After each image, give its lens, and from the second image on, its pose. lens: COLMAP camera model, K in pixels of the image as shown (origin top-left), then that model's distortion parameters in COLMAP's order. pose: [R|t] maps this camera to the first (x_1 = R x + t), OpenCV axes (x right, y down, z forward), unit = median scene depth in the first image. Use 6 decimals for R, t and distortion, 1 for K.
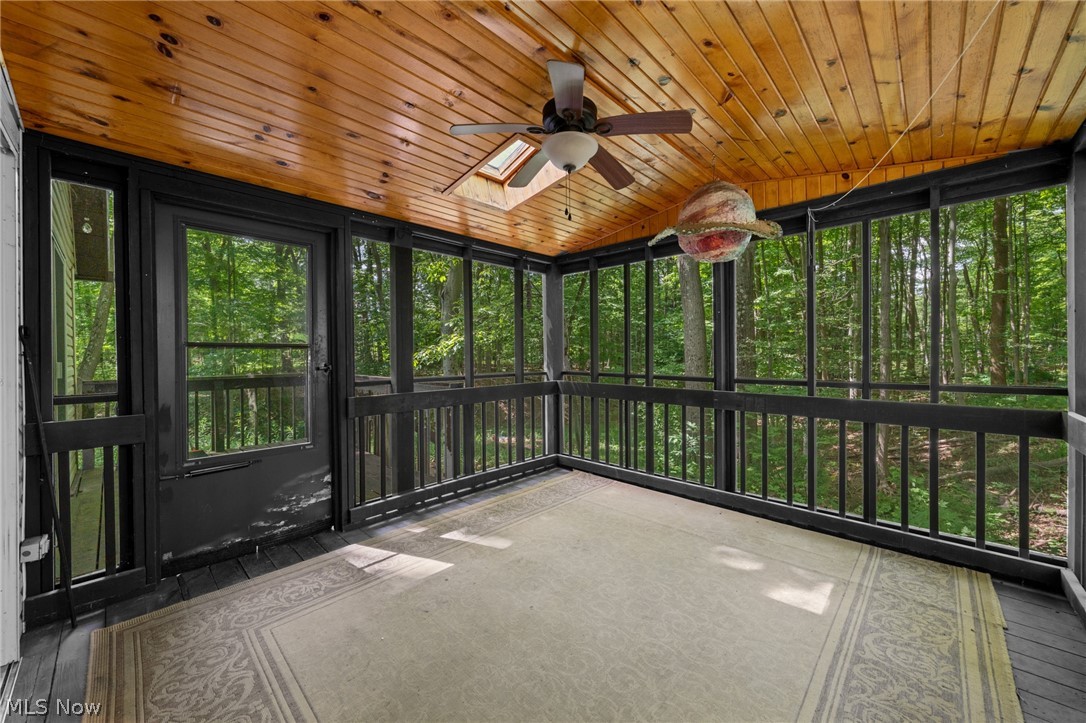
lens RADIAL K [[413.3, 0, 545.6], [0, 413.3, 360.0], [0, 0, 1]] dist [-0.000107, 0.000061]
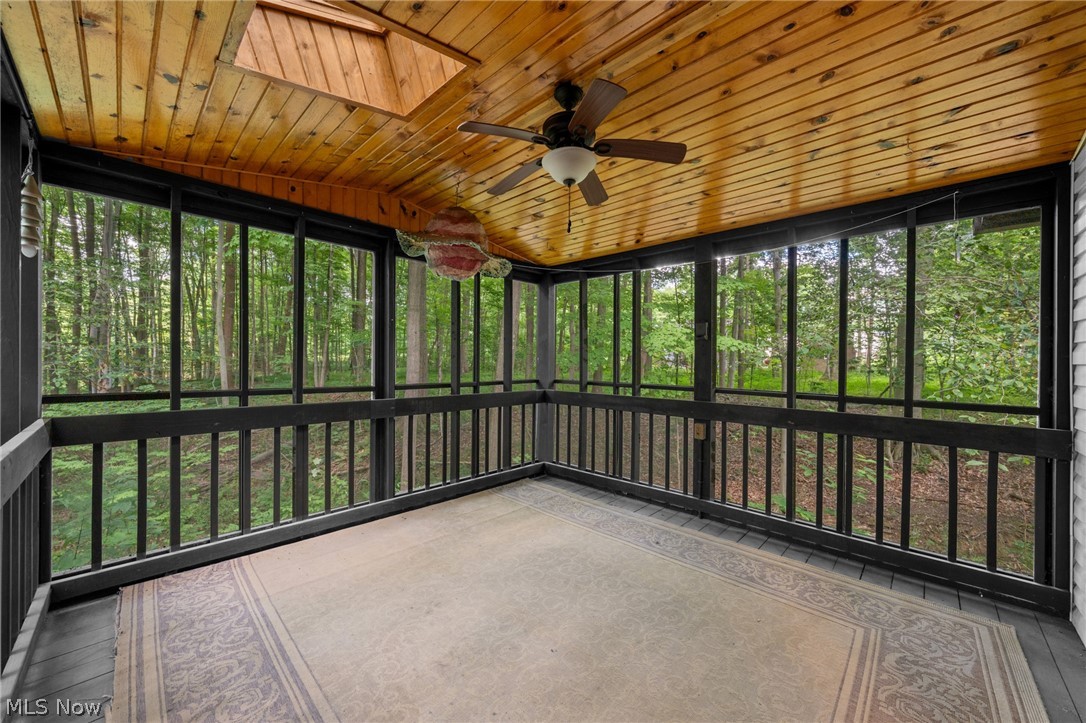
lens RADIAL K [[396.5, 0, 547.4], [0, 396.5, 360.1], [0, 0, 1]] dist [-0.000798, -0.000007]
pose [[-0.003968, 0.018420, 0.999822, -0.644449], [0.006661, 0.999809, -0.018393, -0.000443], [-0.999970, 0.006587, -0.004090, 0.738567]]
